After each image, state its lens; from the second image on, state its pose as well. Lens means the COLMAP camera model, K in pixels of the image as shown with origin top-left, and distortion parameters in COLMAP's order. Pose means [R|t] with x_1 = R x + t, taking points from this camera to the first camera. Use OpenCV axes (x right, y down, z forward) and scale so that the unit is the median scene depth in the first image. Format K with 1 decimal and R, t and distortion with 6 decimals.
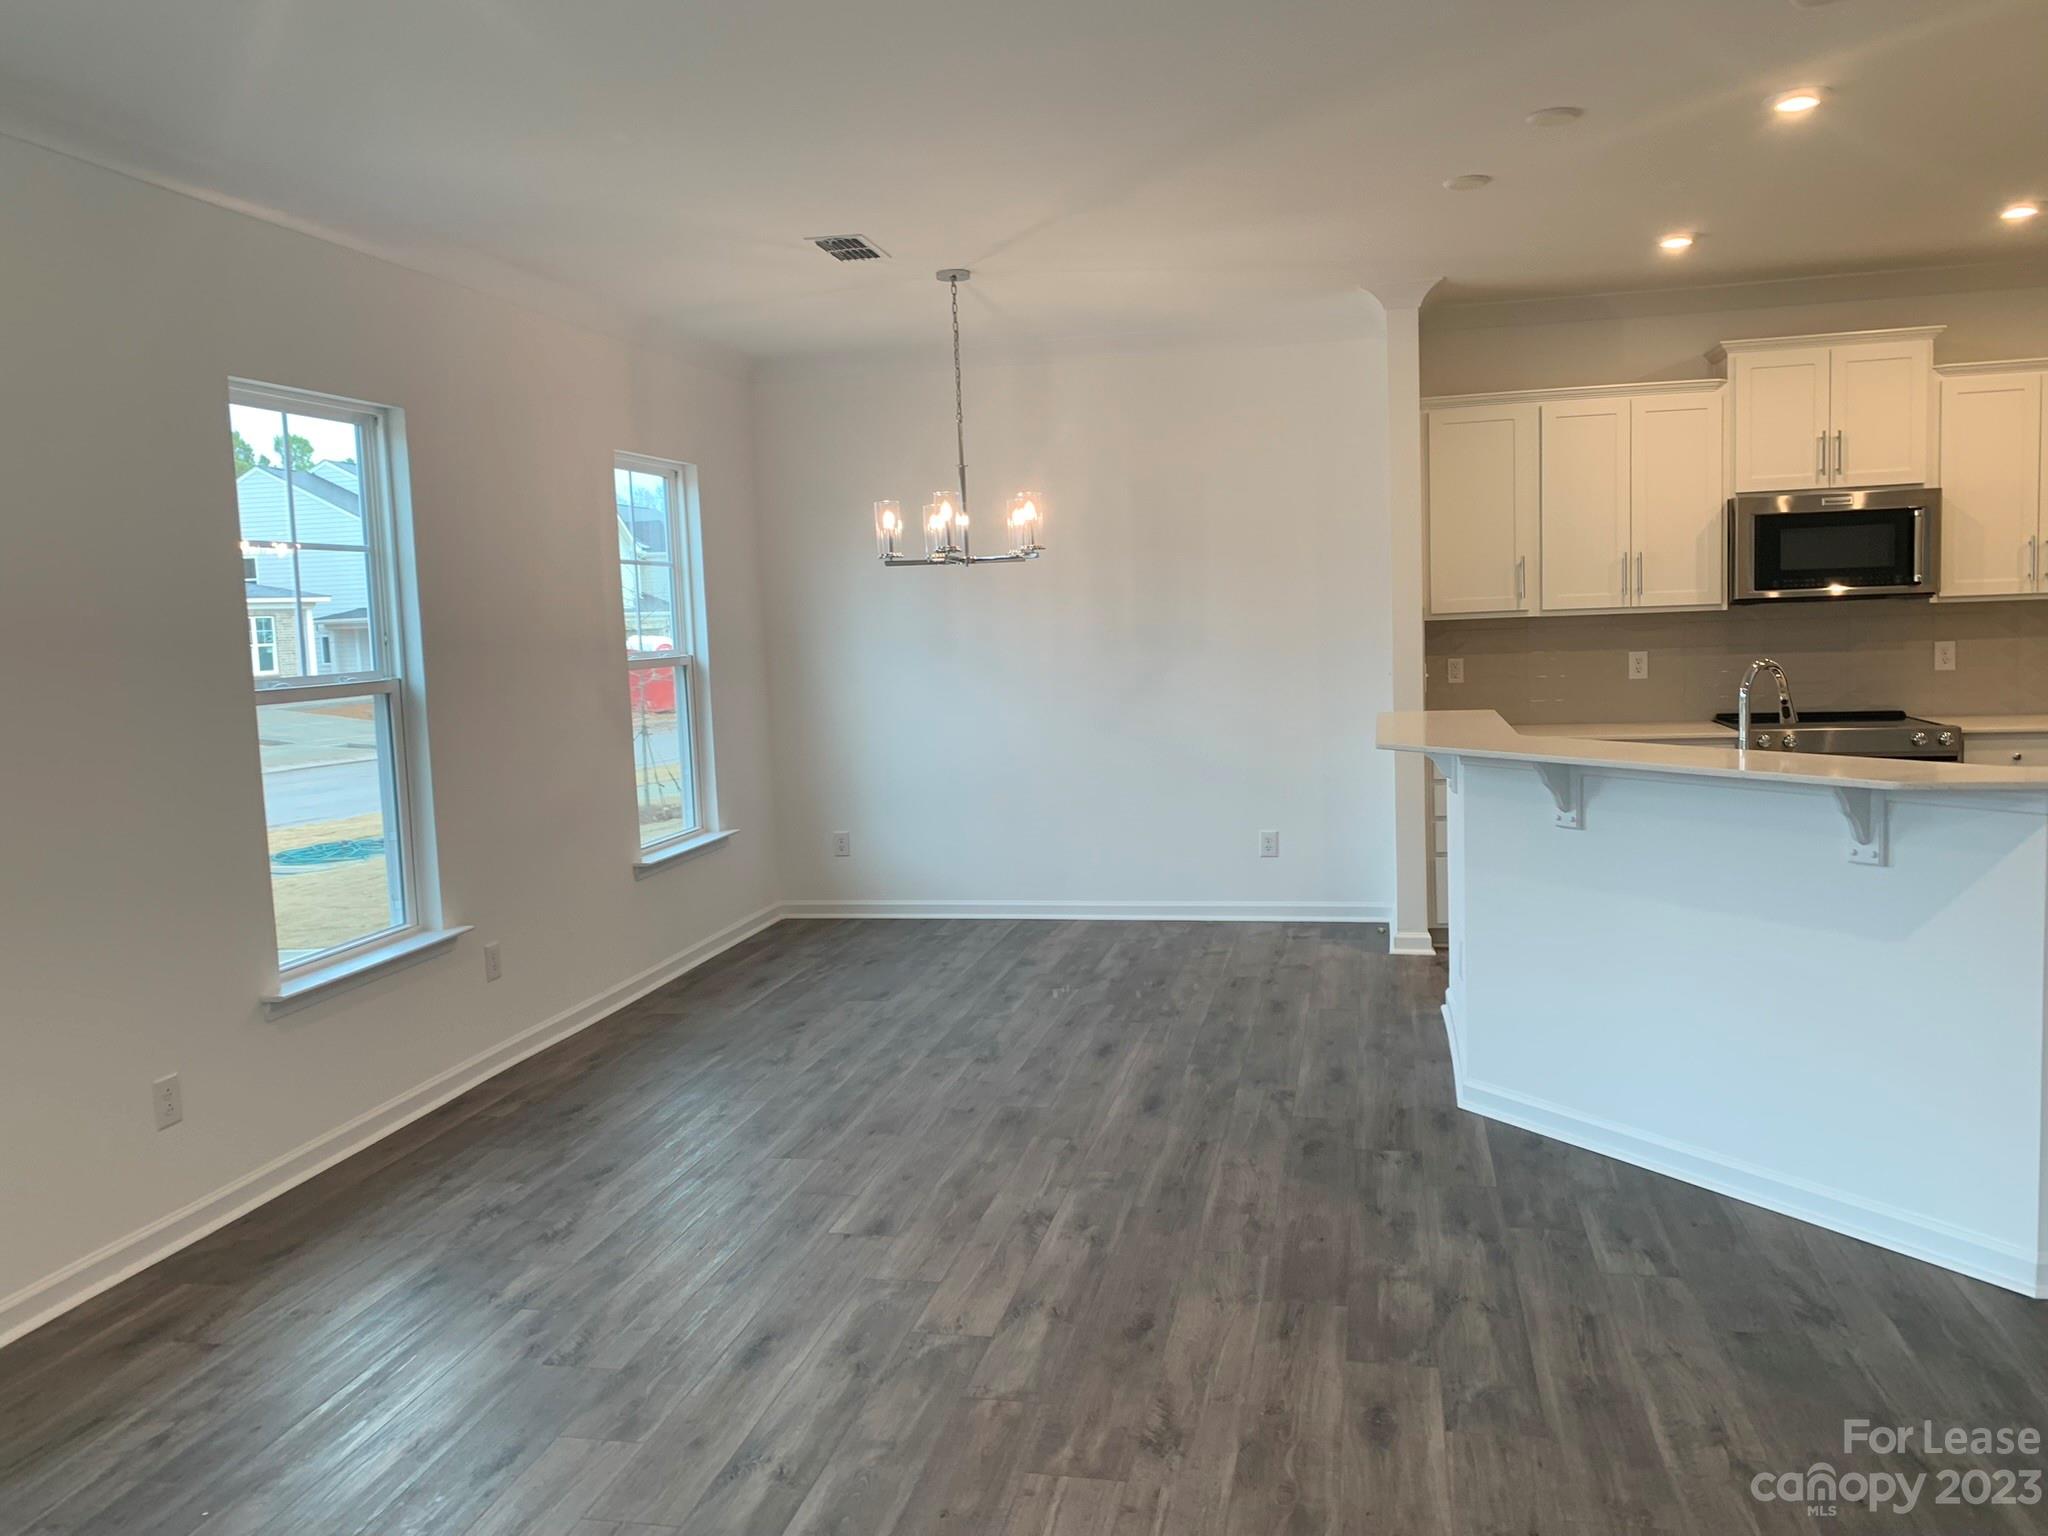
lens RADIAL K [[1542.0, 0, 1025.9], [0, 1542.0, 752.8], [0, 0, 1]] dist [0.024747, -0.021022]
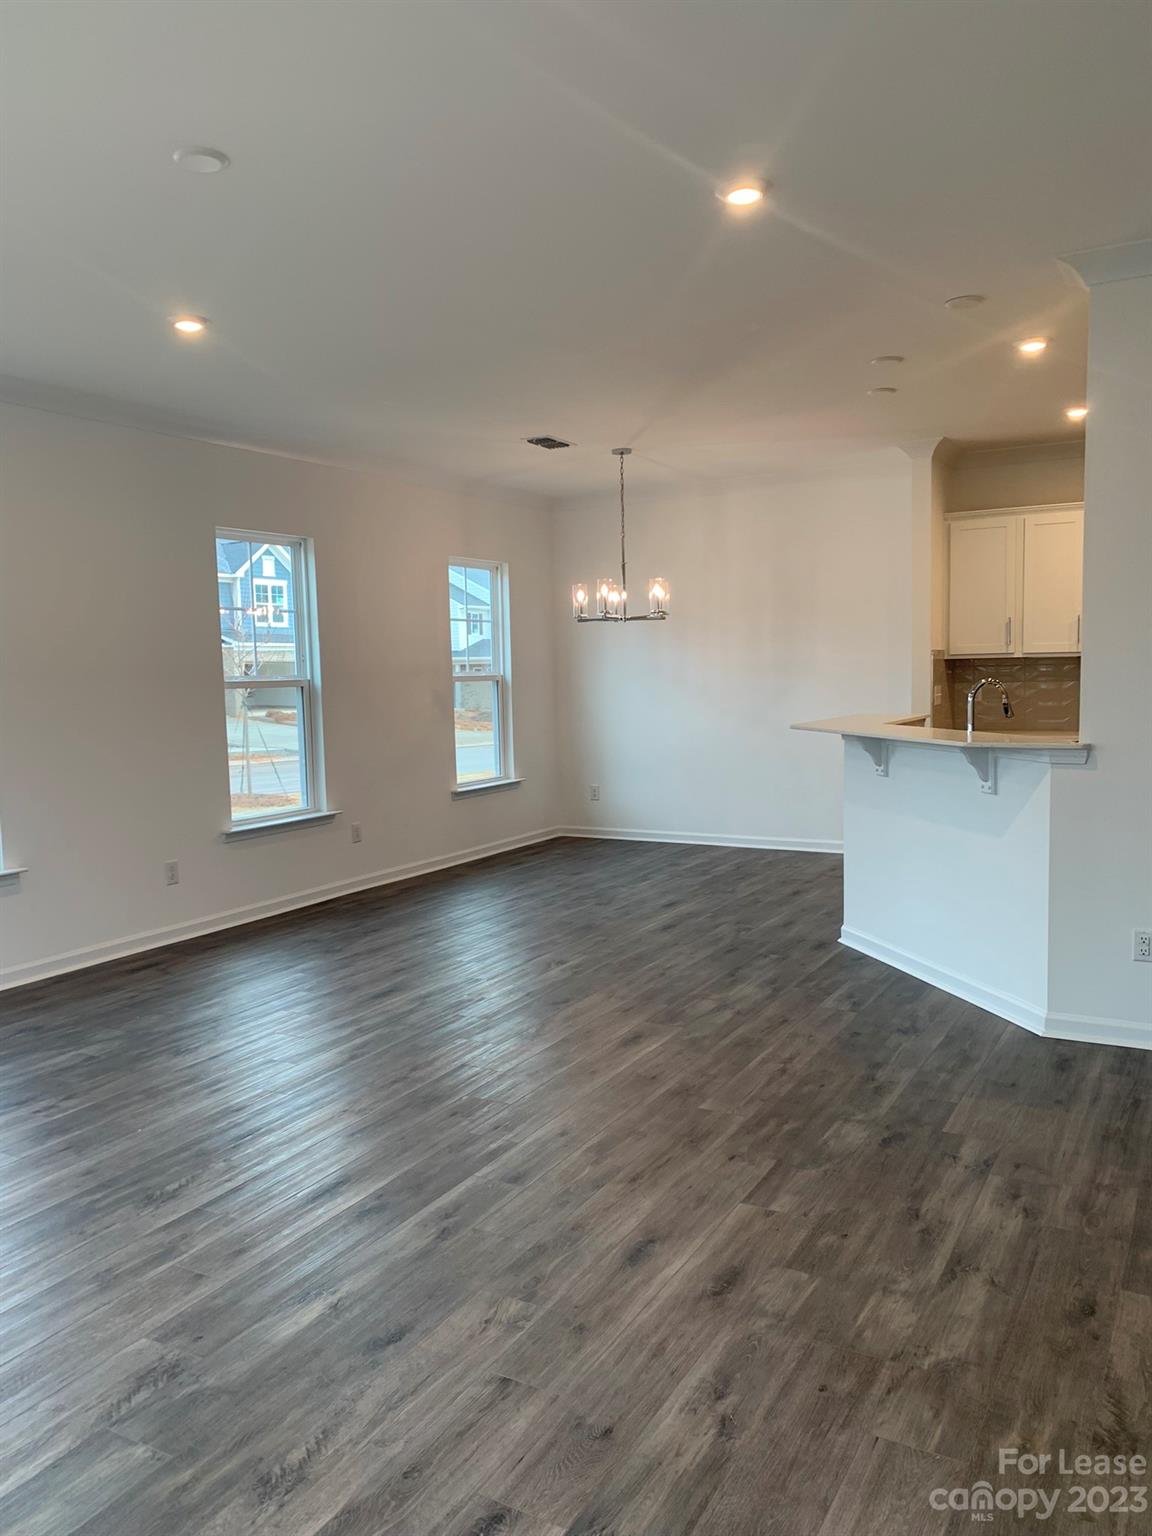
lens RADIAL K [[1156.5, 0, 577.9], [0, 1156.5, 775.1], [0, 0, 1]] dist [0.024747, -0.021022]
pose [[0.956139, 0.043346, -0.289688, 0.340455], [-0.040620, 0.999056, 0.015416, 0.035527], [0.290083, -0.002973, 0.956997, -0.280630]]
